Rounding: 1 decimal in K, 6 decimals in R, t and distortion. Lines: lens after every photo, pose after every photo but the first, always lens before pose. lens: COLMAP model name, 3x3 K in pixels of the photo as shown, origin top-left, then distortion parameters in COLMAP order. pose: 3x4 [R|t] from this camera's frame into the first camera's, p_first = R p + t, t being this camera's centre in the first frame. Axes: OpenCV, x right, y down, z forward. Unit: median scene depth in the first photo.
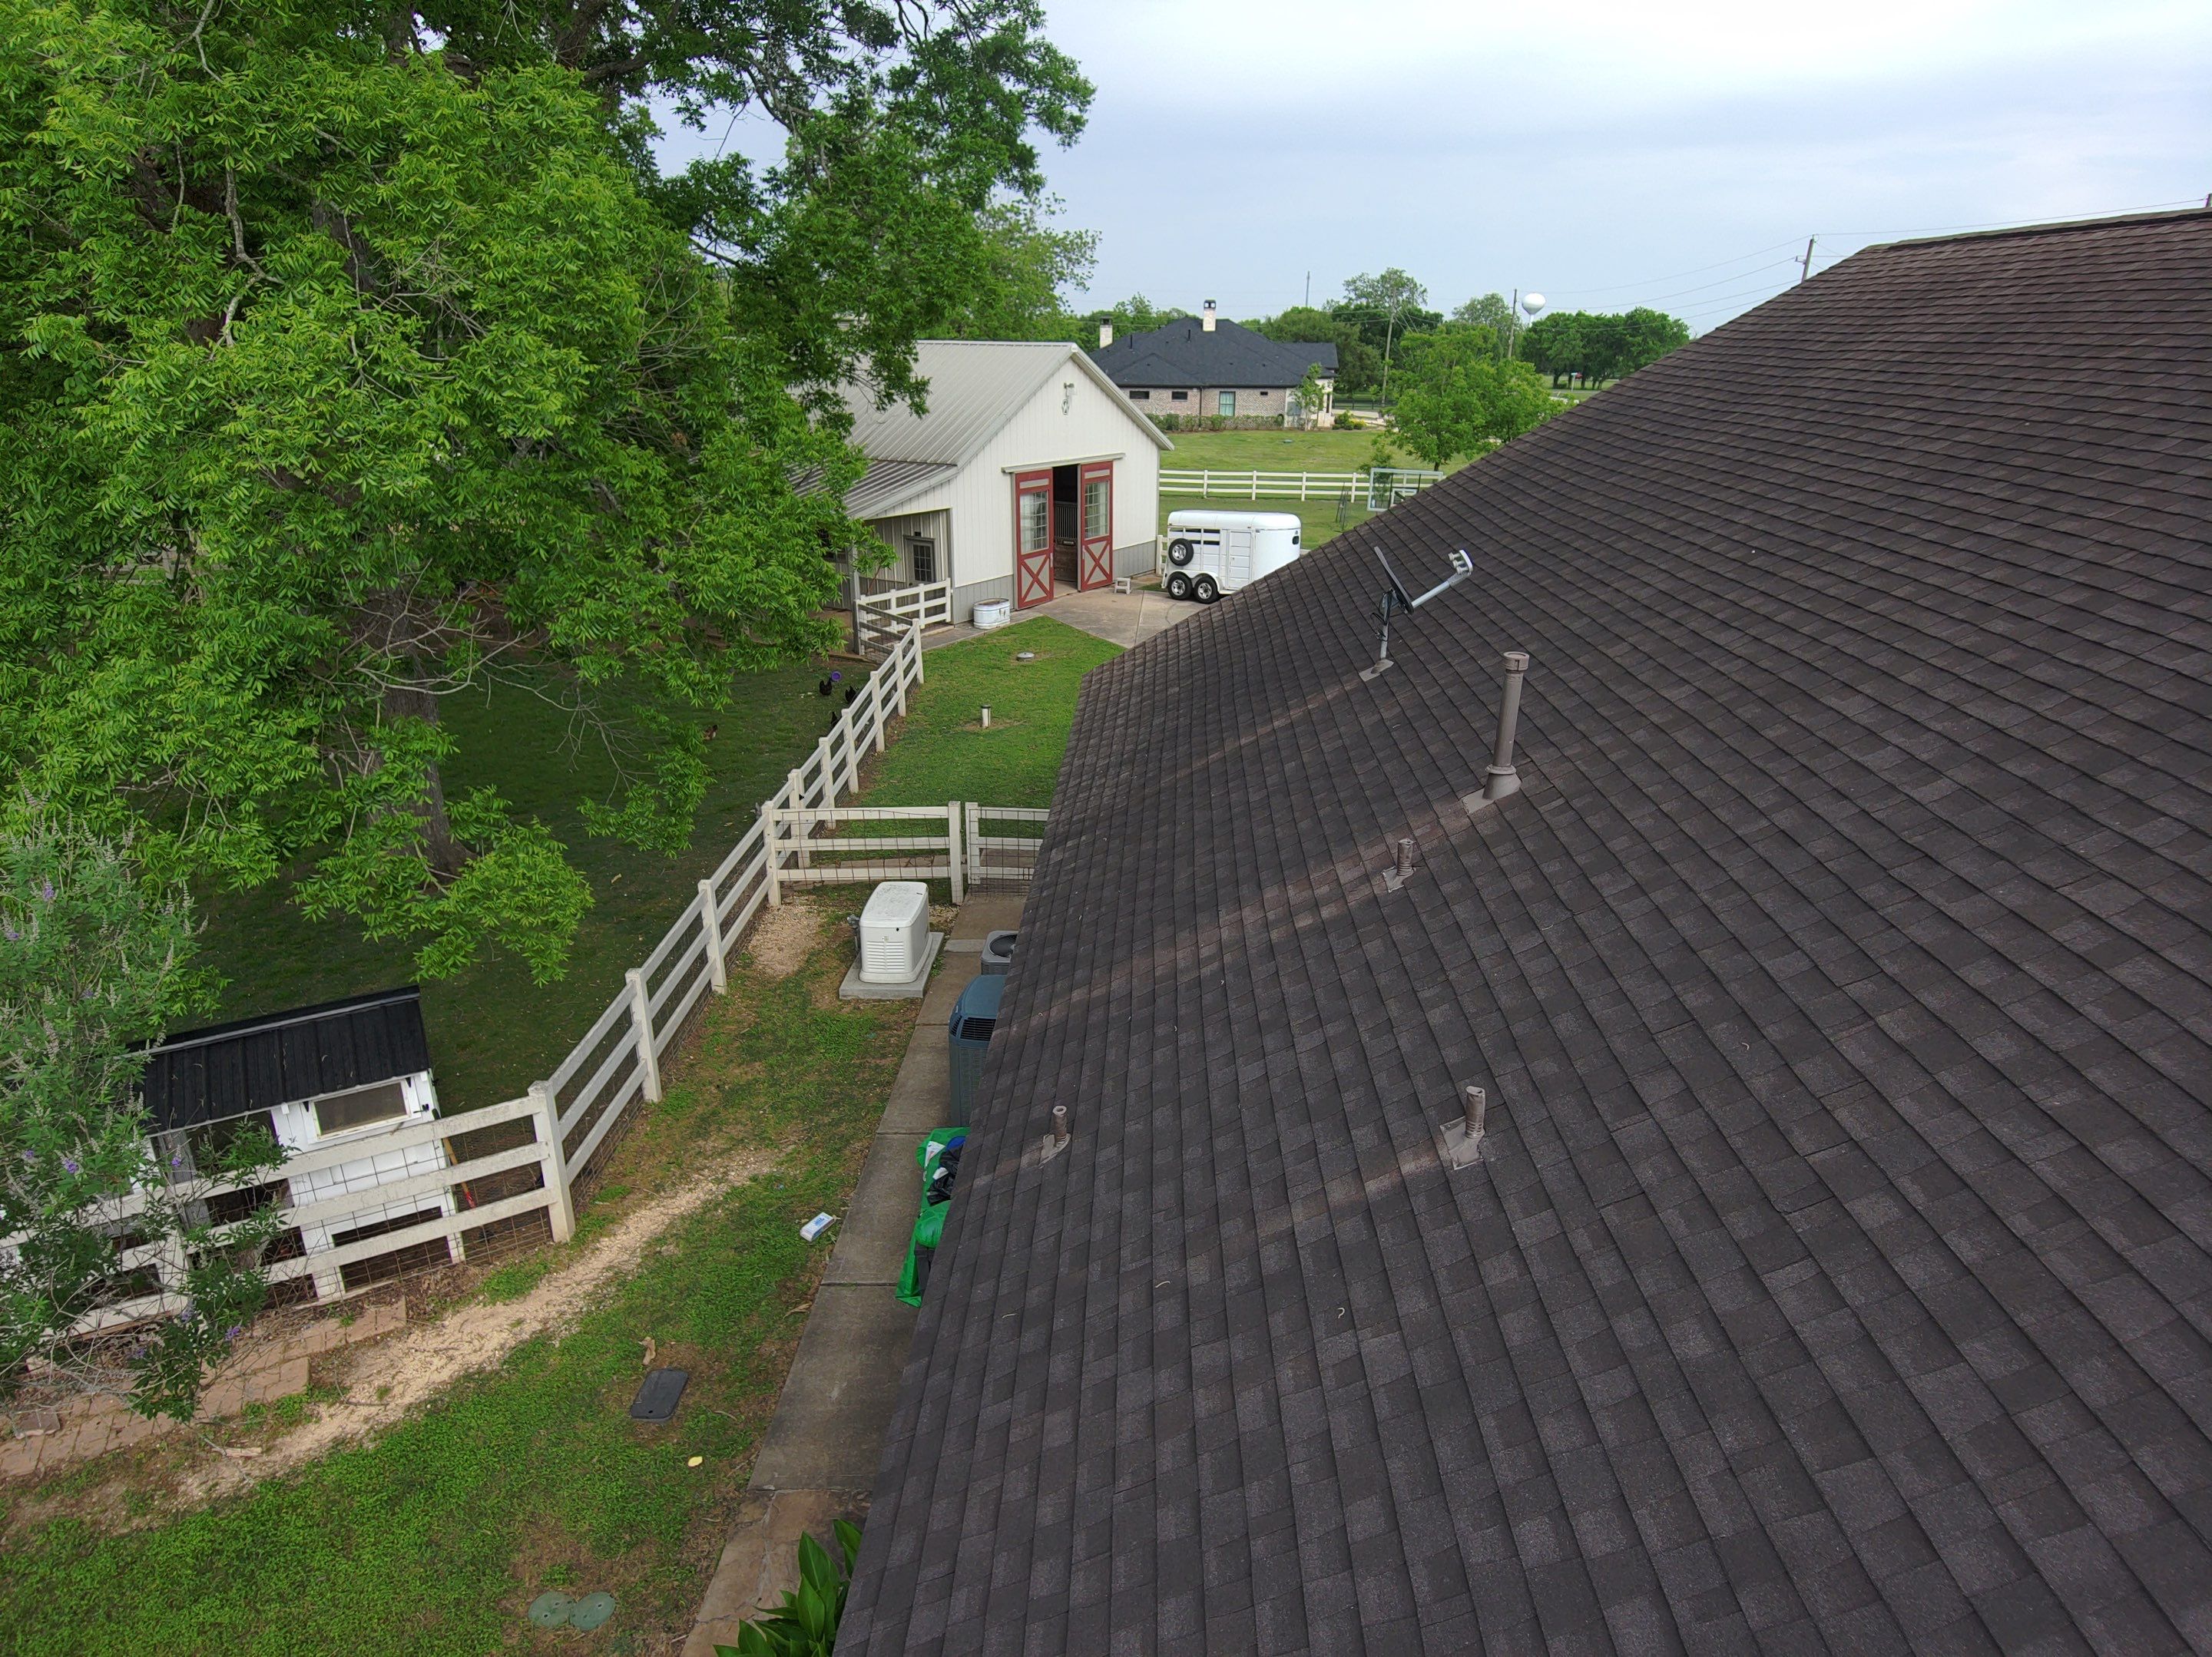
lens RADIAL K [[1302.1, 0, 1113.7], [0, 1302.1, 828.6], [0, 0, 1]] dist [0.092715, -0.124113]
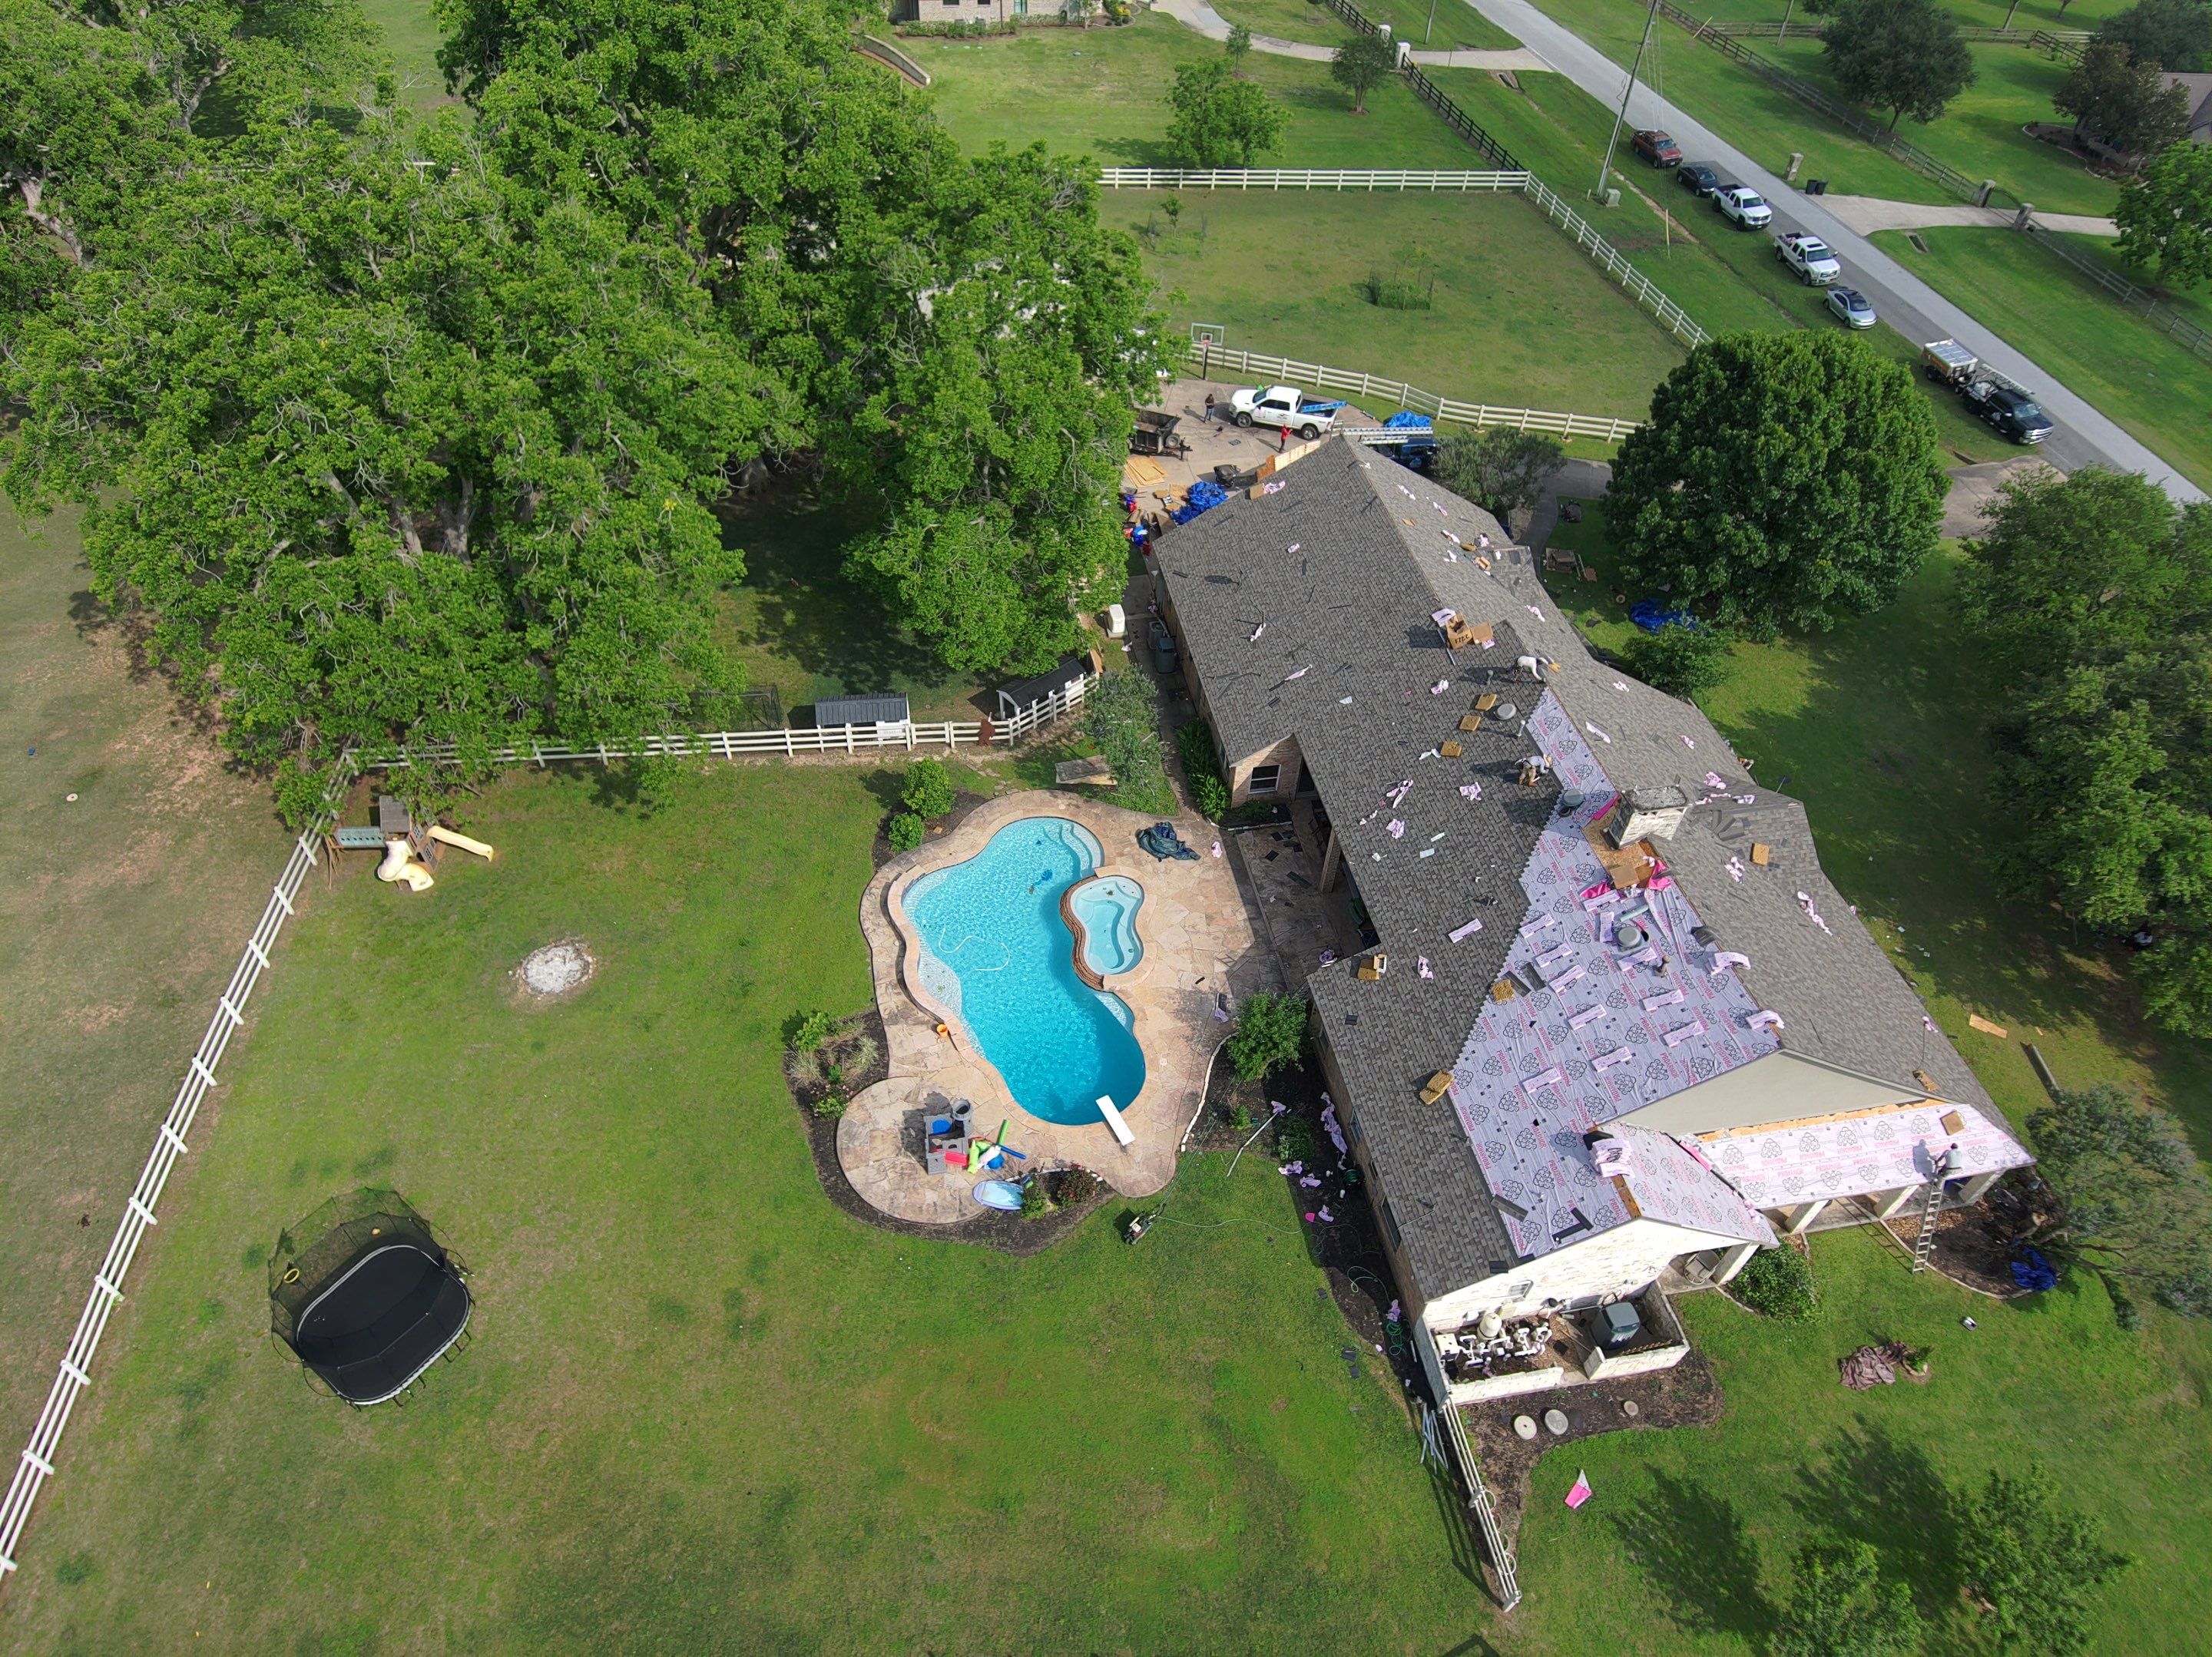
lens RADIAL K [[1290.1, 0, 1114.1], [0, 1290.1, 830.9], [0, 0, 1]] dist [0.102657, -0.136786]
pose [[0.976296, -0.139772, 0.165258, -0.428294], [0.053804, 0.896284, 0.440205, -0.506652], [-0.209646, -0.420879, 0.882559, -1.305911]]
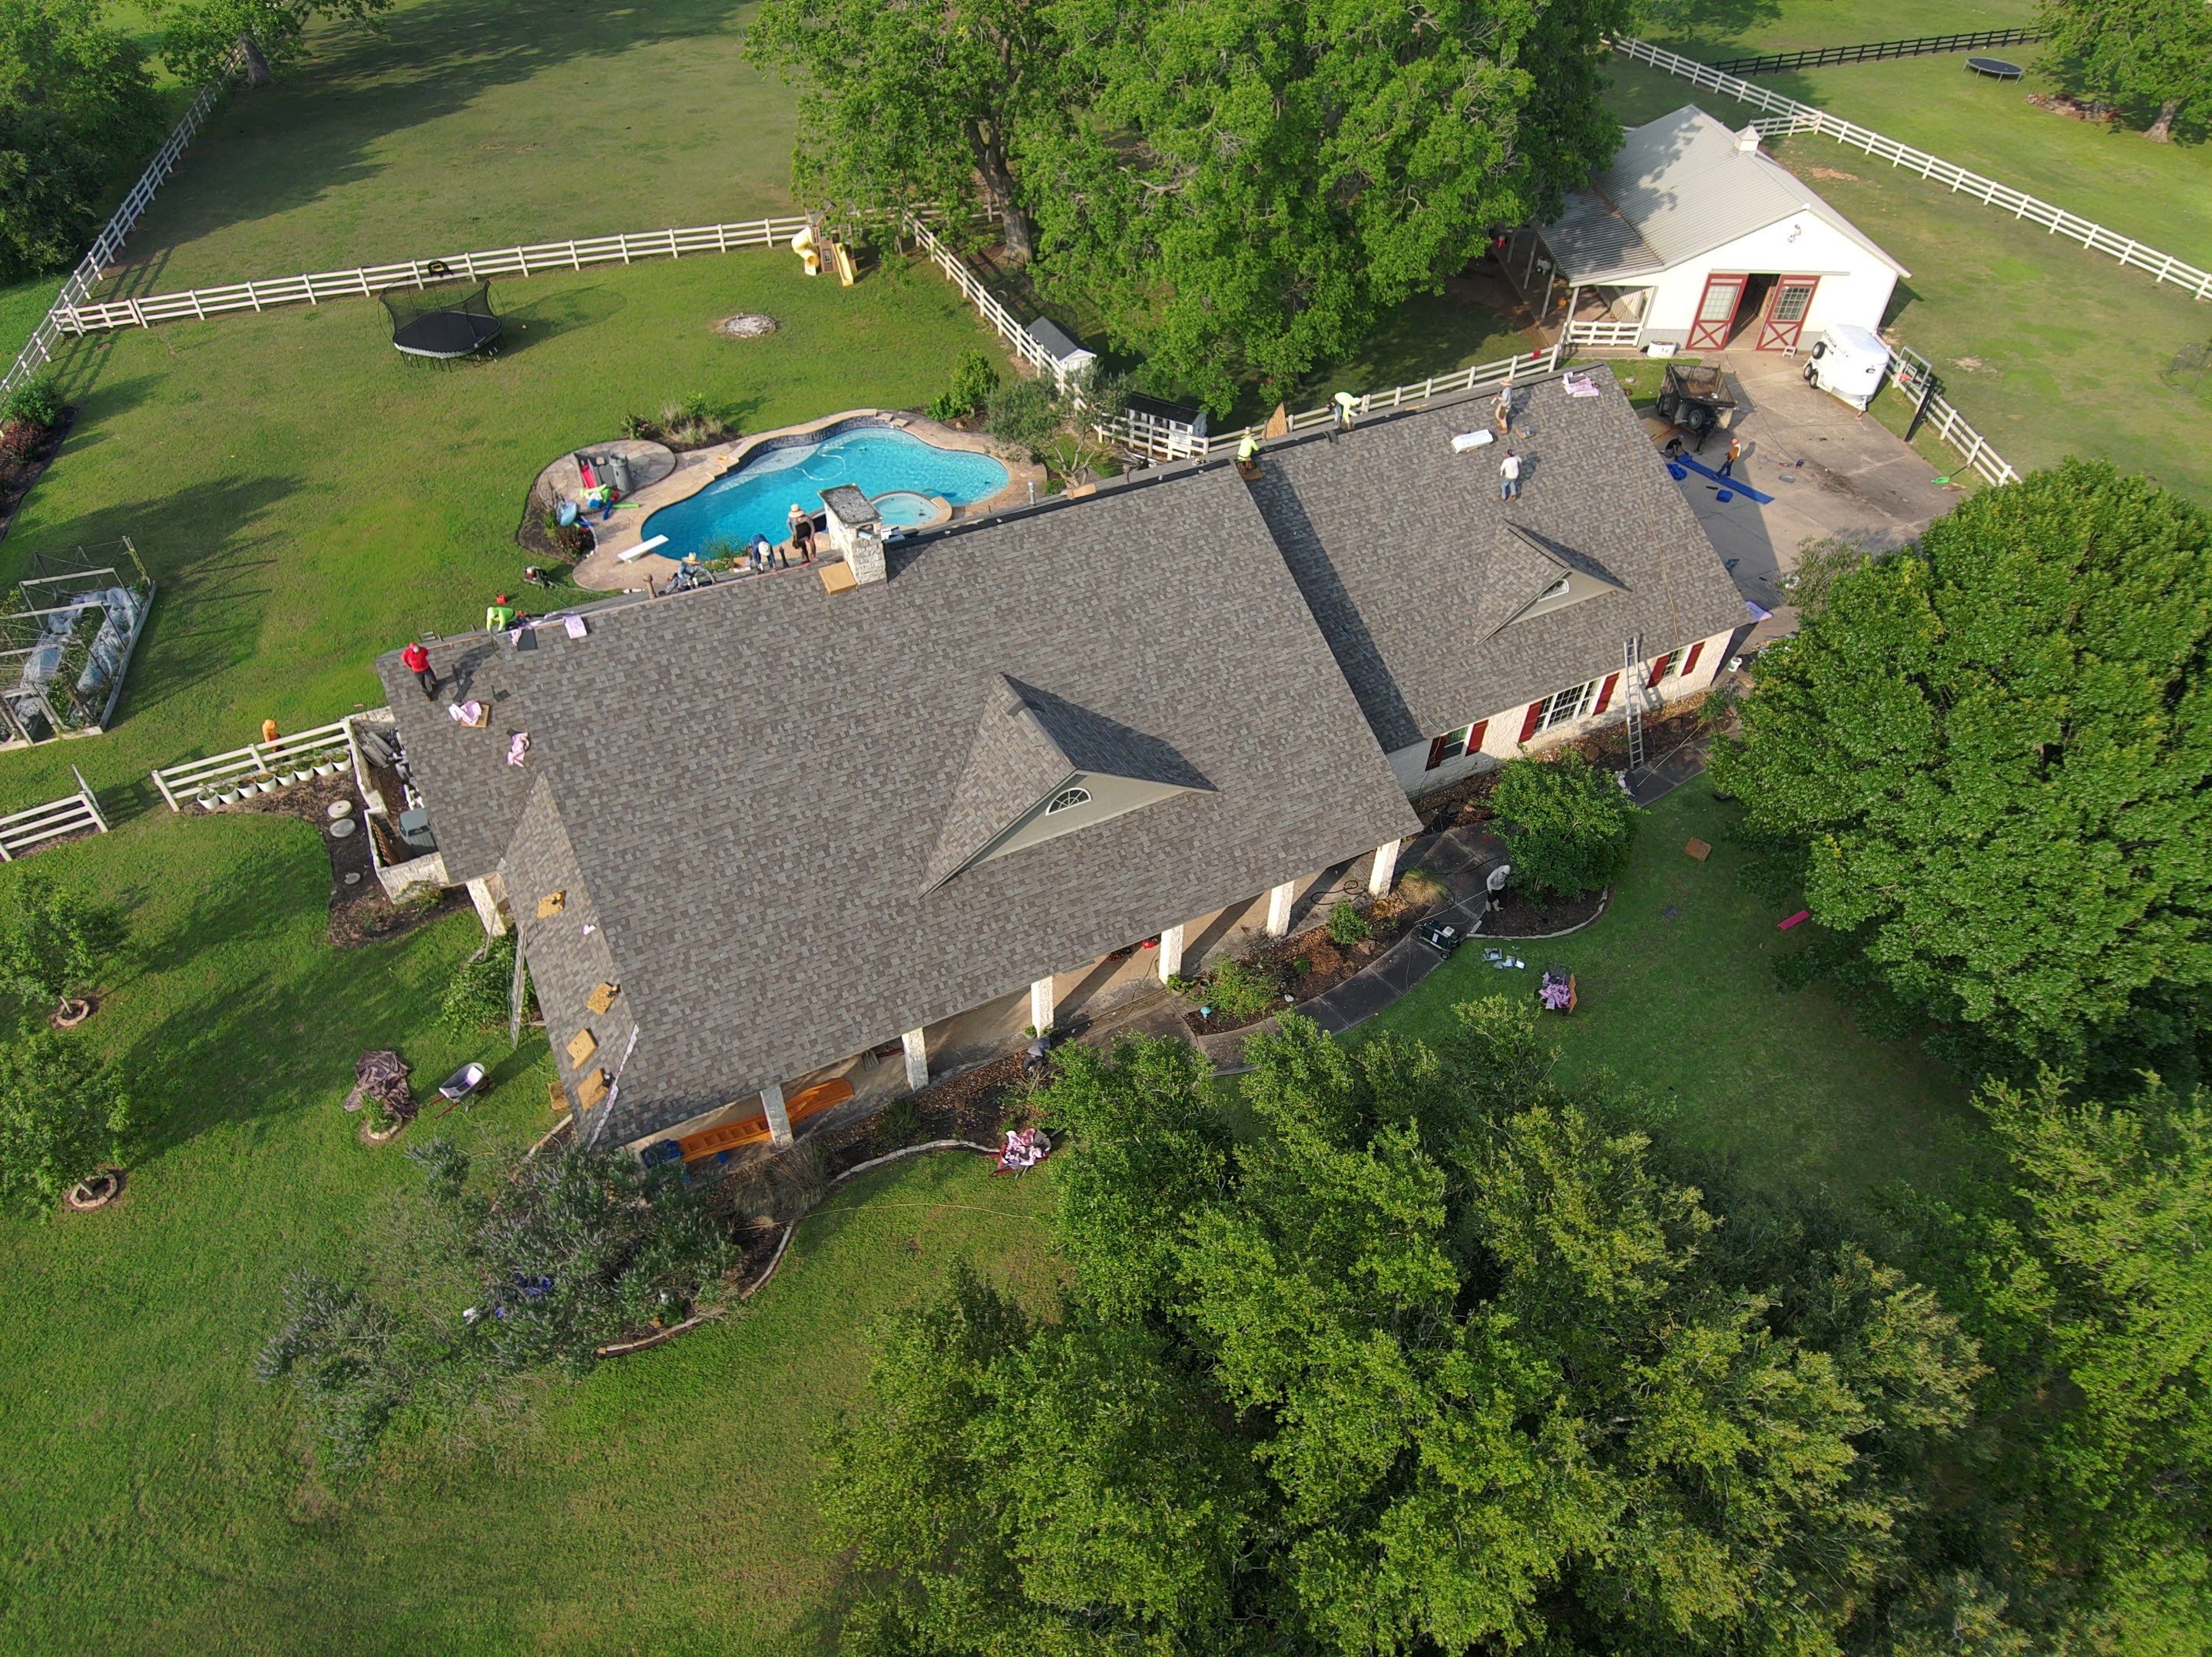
lens RADIAL K [[1302.1, 0, 1113.7], [0, 1302.1, 828.6], [0, 0, 1]] dist [0.092715, -0.124113]
pose [[0.513539, 0.587973, -0.624953, 1.087691], [-0.311267, 0.806367, 0.502877, -0.325192], [0.799619, -0.063720, 0.597117, -0.766582]]
